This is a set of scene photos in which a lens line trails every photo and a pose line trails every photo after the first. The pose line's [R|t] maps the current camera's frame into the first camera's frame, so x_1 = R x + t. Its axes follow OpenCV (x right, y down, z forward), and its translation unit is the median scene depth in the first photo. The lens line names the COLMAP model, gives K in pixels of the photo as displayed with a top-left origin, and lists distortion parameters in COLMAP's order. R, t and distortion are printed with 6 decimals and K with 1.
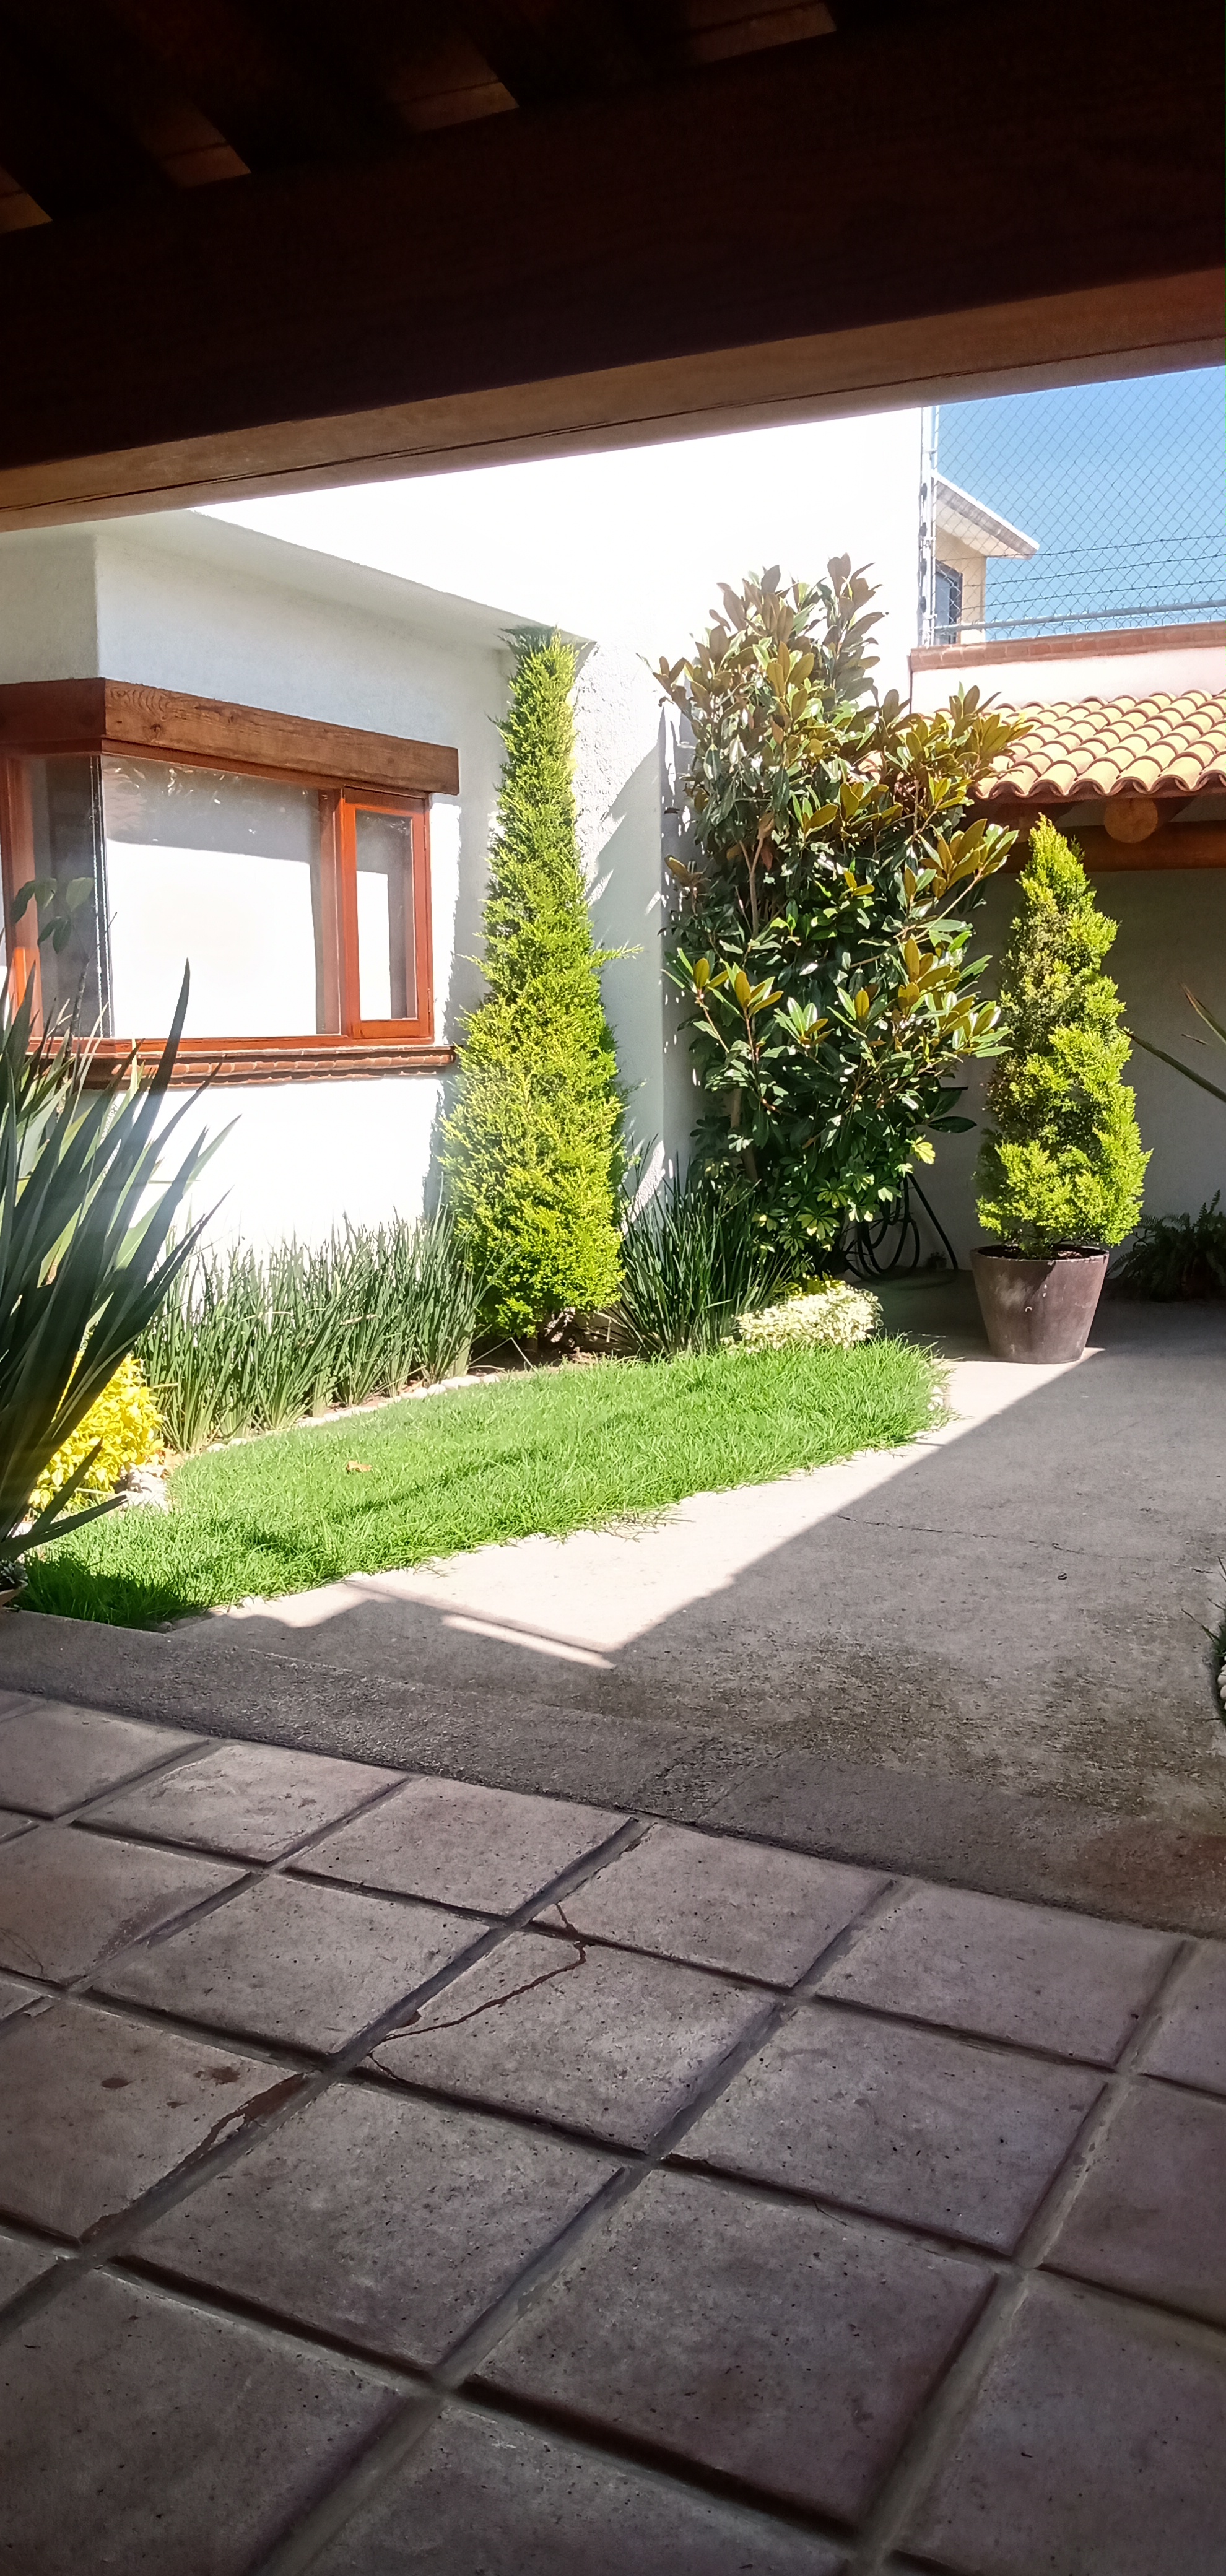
lens RADIAL K [[2017.7, 0, 633.3], [0, 2017.7, 1280.2], [0, 0, 1]] dist [0.129958, -0.279357]
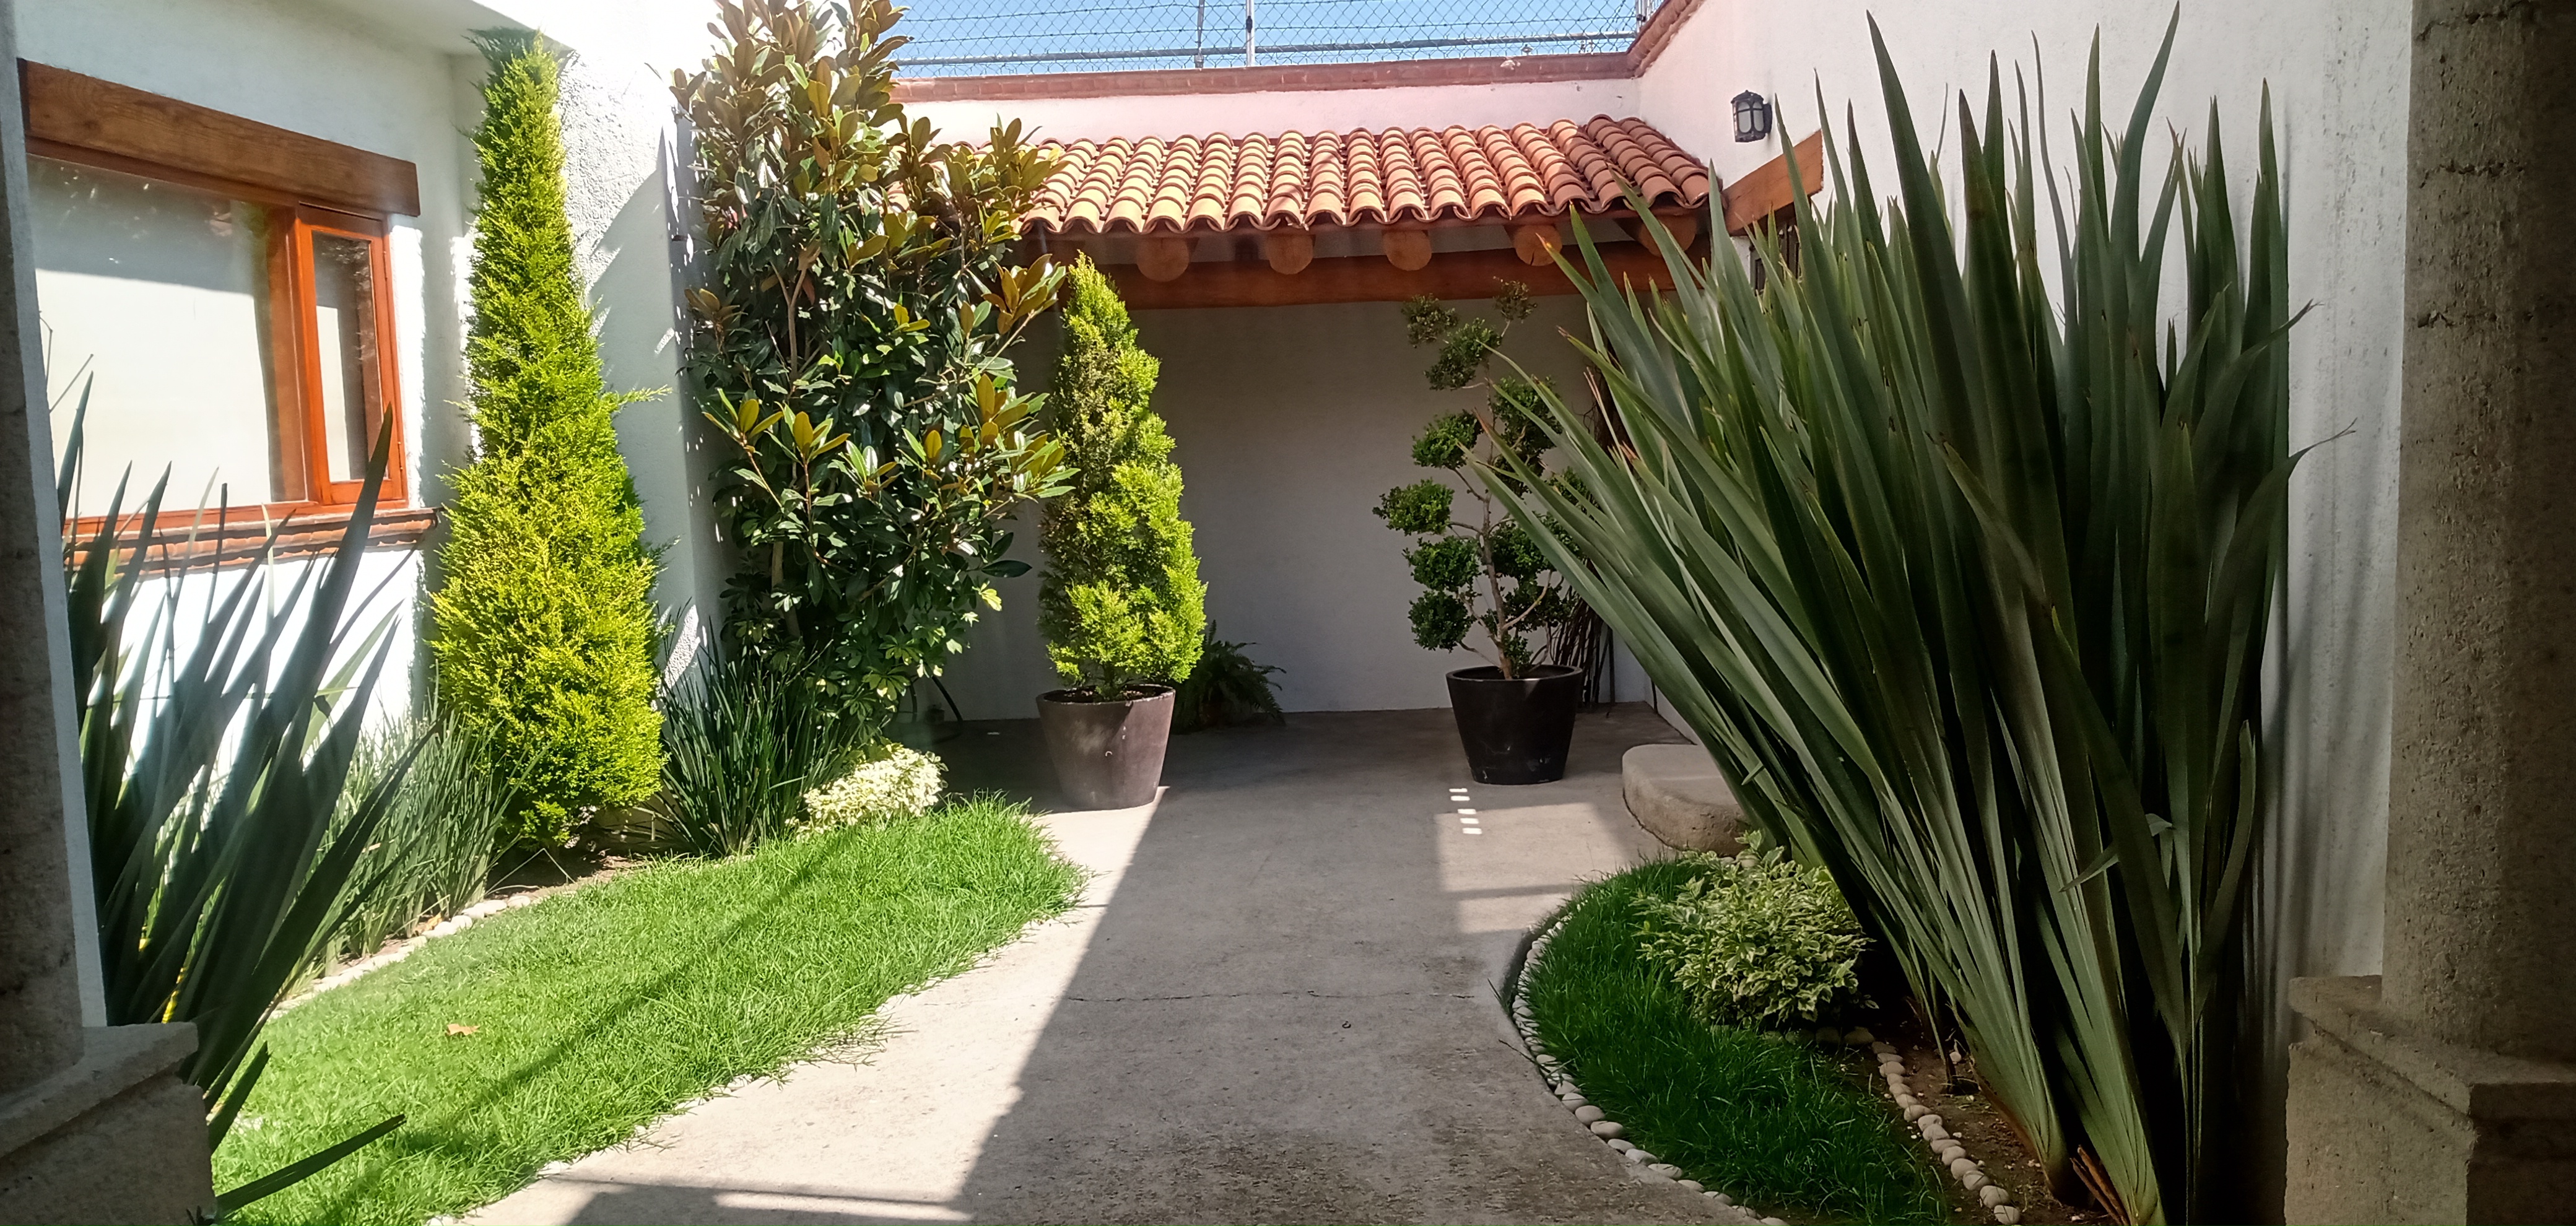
lens RADIAL K [[2017.7, 0, 1316.9], [0, 2017.7, 581.5], [0, 0, 1]] dist [0.129958, -0.279357]
pose [[0.895884, -0.059189, 0.440328, -0.139189], [0.089983, 0.994719, -0.049369, -0.011064], [-0.435080, 0.083851, 0.896479, 0.084266]]
